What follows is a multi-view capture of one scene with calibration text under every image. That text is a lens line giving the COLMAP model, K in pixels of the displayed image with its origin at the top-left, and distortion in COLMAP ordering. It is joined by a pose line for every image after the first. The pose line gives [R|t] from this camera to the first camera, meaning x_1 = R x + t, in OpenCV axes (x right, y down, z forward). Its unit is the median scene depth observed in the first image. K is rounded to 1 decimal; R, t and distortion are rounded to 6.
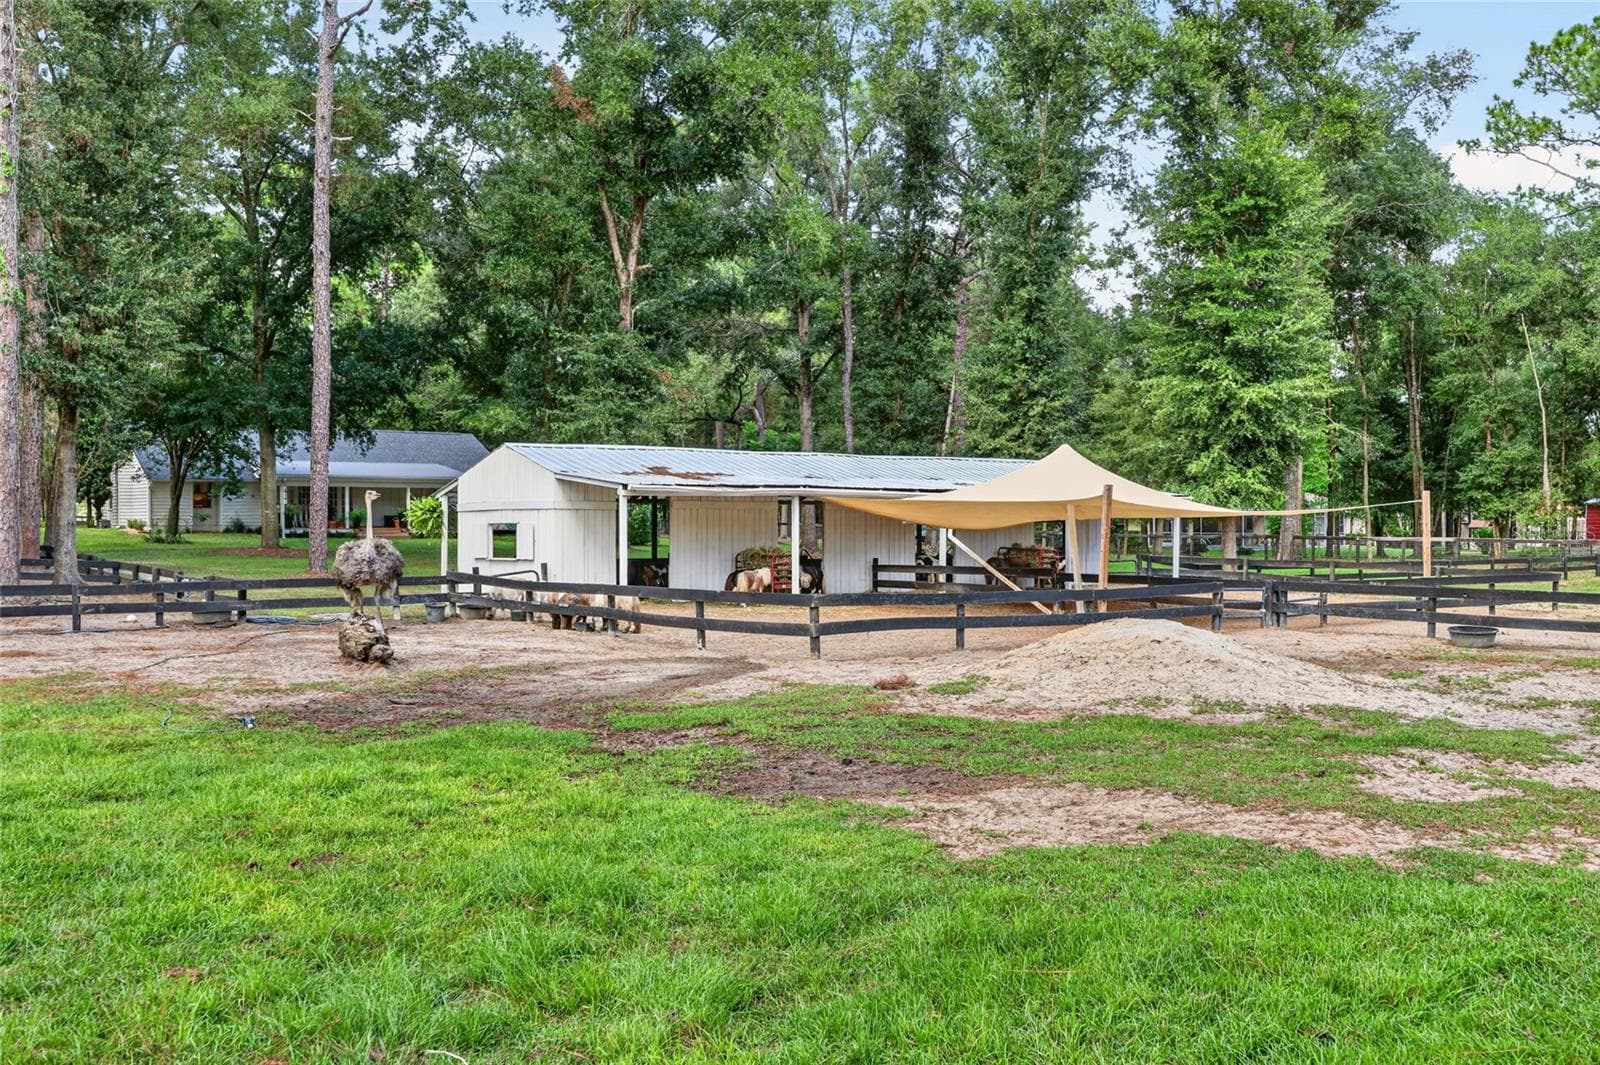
lens RADIAL K [[1553.5, 0, 800.0], [0, 1553.5, 532.5], [0, 0, 1]] dist [0.003797, 0.008734]
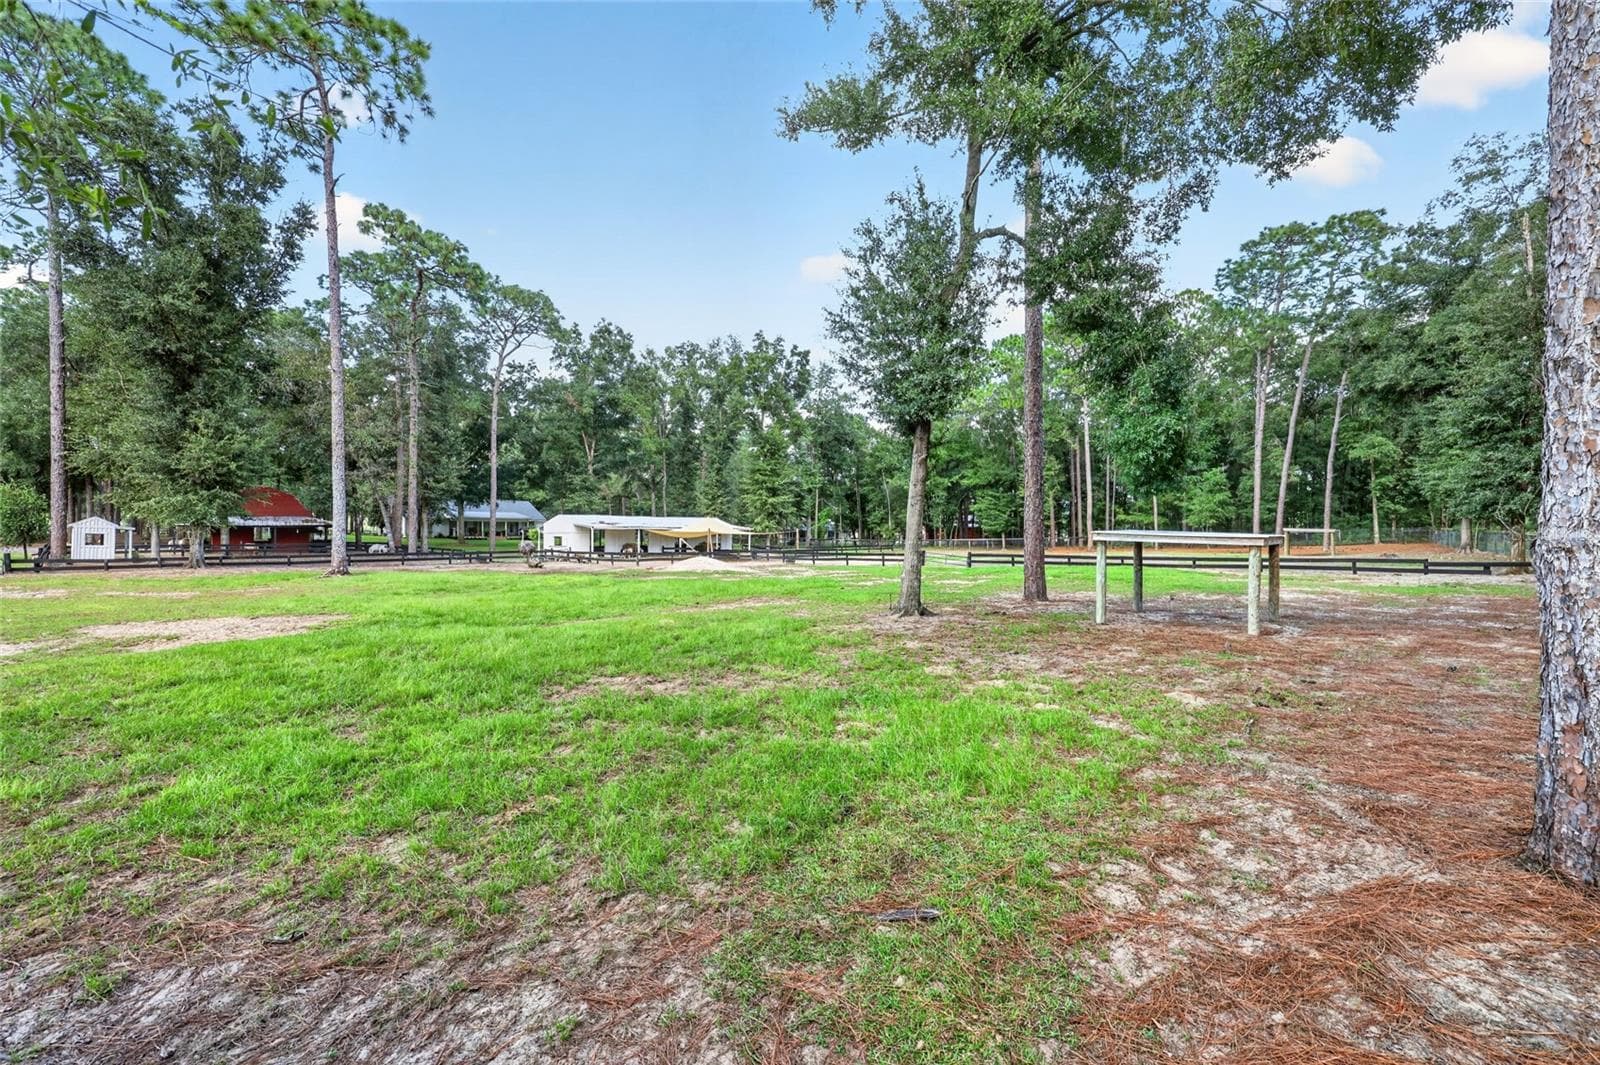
lens RADIAL K [[642.5, 0, 800.0], [0, 642.5, 532.5], [0, 0, 1]] dist [-0.005641, 0.000482]
pose [[0.977358, 0.002201, 0.211580, 0.036322], [-0.000769, 0.999976, -0.006853, -0.003369], [-0.211590, 0.006535, 0.977337, -0.456528]]
